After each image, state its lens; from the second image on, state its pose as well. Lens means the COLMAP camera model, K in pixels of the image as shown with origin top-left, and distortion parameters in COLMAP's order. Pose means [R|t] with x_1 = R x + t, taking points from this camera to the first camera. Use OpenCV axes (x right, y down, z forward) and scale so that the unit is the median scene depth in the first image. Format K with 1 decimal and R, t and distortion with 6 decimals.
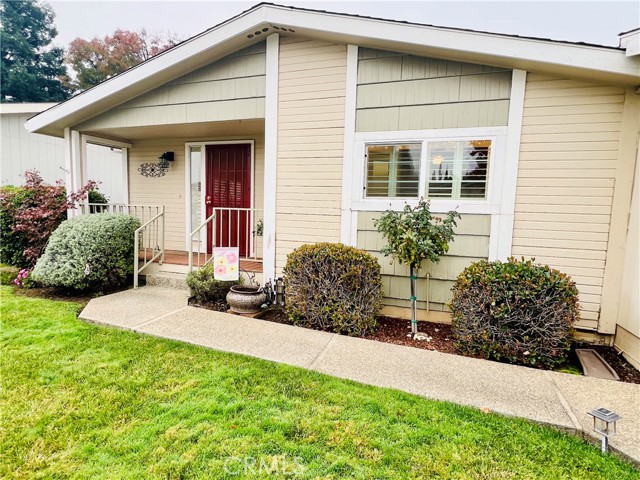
lens RADIAL K [[349.1, 0, 315.1], [0, 349.1, 240.9], [0, 0, 1]] dist [0.004439, -0.002635]
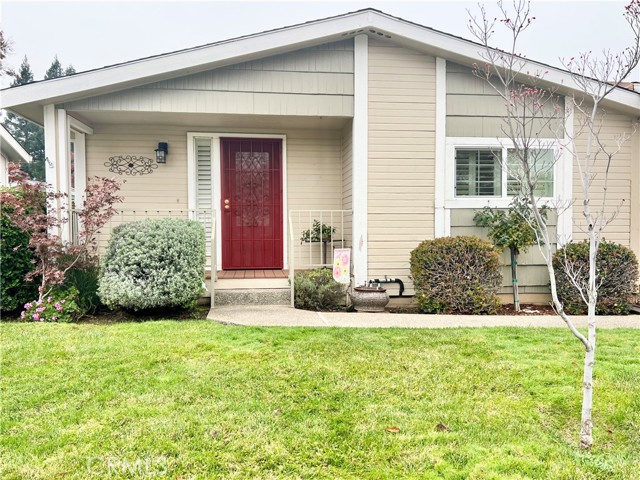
lens RADIAL K [[520.3, 0, 319.9], [0, 520.3, 243.0], [0, 0, 1]] dist [0.029479, -0.009415]
pose [[0.900117, -0.043411, 0.433481, -0.939543], [0.069405, 0.996604, -0.044315, 0.062725], [-0.430085, 0.069974, 0.900073, -0.265243]]
